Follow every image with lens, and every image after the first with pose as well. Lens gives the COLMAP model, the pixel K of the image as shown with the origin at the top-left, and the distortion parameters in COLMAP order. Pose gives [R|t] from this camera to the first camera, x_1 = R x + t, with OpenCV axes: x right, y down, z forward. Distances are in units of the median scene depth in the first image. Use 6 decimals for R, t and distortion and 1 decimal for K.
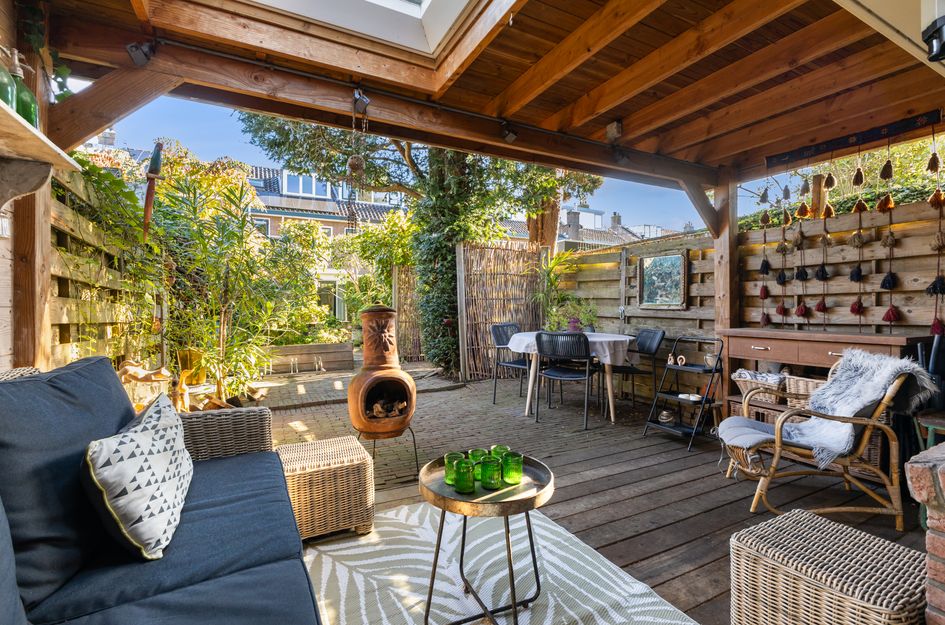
lens RADIAL K [[430.5, 0, 471.6], [0, 430.5, 310.7], [0, 0, 1]] dist [-0.000616, -0.000005]
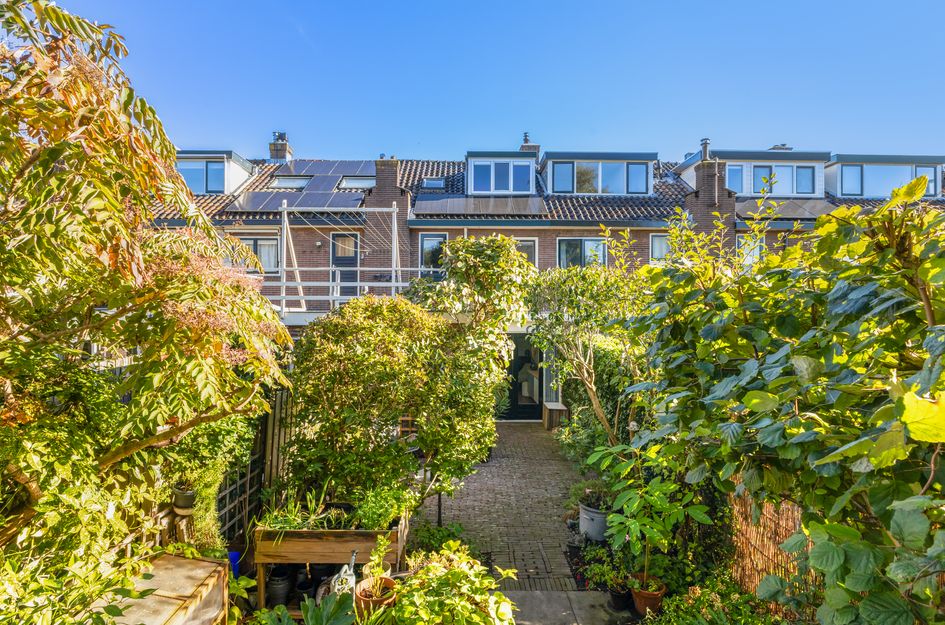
lens RADIAL K [[460.2, 0, 471.4], [0, 460.2, 310.6], [0, 0, 1]] dist [-0.003694, -0.001349]
pose [[0.897412, 0.002851, -0.441183, -0.109823], [-0.007045, 0.999944, -0.007871, -0.079820], [0.441136, 0.010171, 0.897382, 0.344259]]
